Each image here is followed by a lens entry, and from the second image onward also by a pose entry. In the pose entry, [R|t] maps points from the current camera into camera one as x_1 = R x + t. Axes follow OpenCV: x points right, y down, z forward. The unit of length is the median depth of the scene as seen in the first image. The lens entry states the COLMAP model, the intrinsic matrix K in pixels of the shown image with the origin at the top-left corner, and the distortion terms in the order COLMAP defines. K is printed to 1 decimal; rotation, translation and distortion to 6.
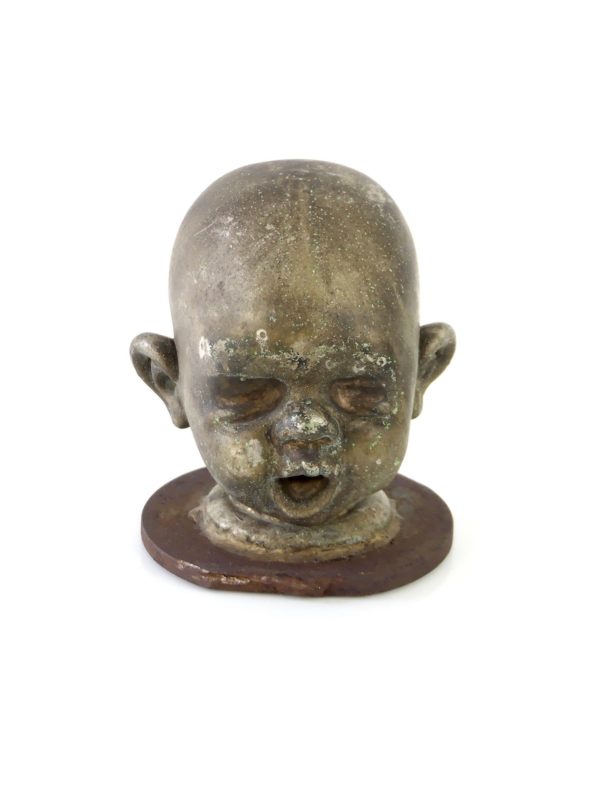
lens RADIAL K [[3223.7, 0, 300.0], [0, 3223.7, 400.0], [0, 0, 1]] dist [0.152147, 0.610104]
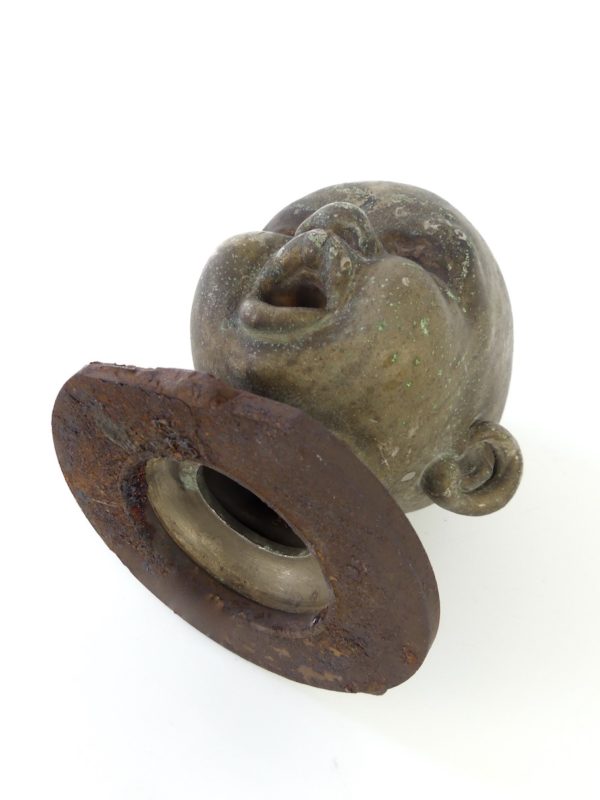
lens RADIAL K [[693.5, 0, 298.7], [0, 693.5, 453.4], [0, 0, 1]] dist [0.001437, 0.000598]
pose [[0.864210, 0.268033, -0.425792, 0.077109], [-0.494556, 0.296964, -0.816839, 0.160713], [-0.092495, 0.916499, 0.389197, 0.983270]]
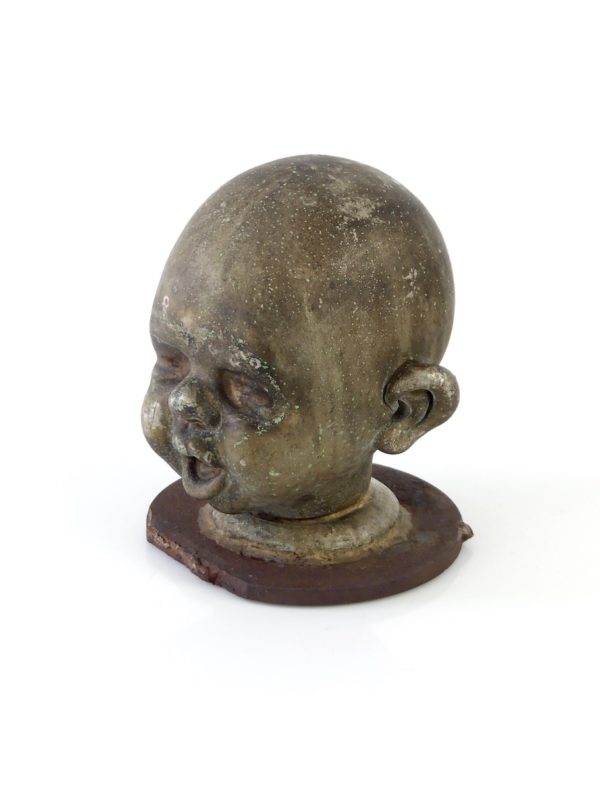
lens RADIAL K [[3223.7, 0, 300.0], [0, 3223.7, 400.0], [0, 0, 1]] dist [0.152147, 0.610104]
pose [[0.667852, 0.286677, -0.686869, 0.708900], [-0.297562, 0.948727, 0.106645, -0.109559], [0.682224, 0.133163, 0.718914, 0.304446]]
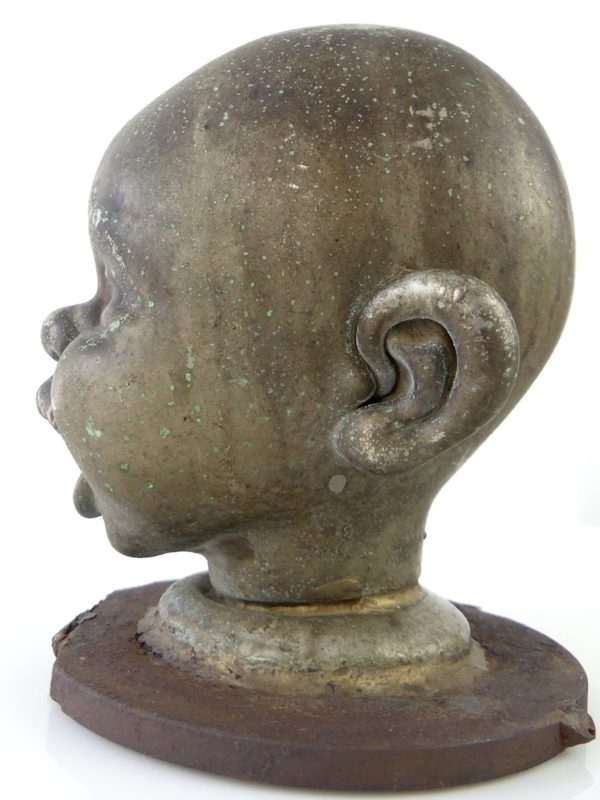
lens RADIAL K [[754.6, 0, 276.5], [0, 754.6, 362.0], [0, 0, 1]] dist [-0.024137, -0.011249]
pose [[0.091541, -0.079845, -0.992595, 0.152156], [-0.445774, 0.888042, -0.112546, 0.010555], [0.890453, 0.452775, 0.045700, 1.028788]]
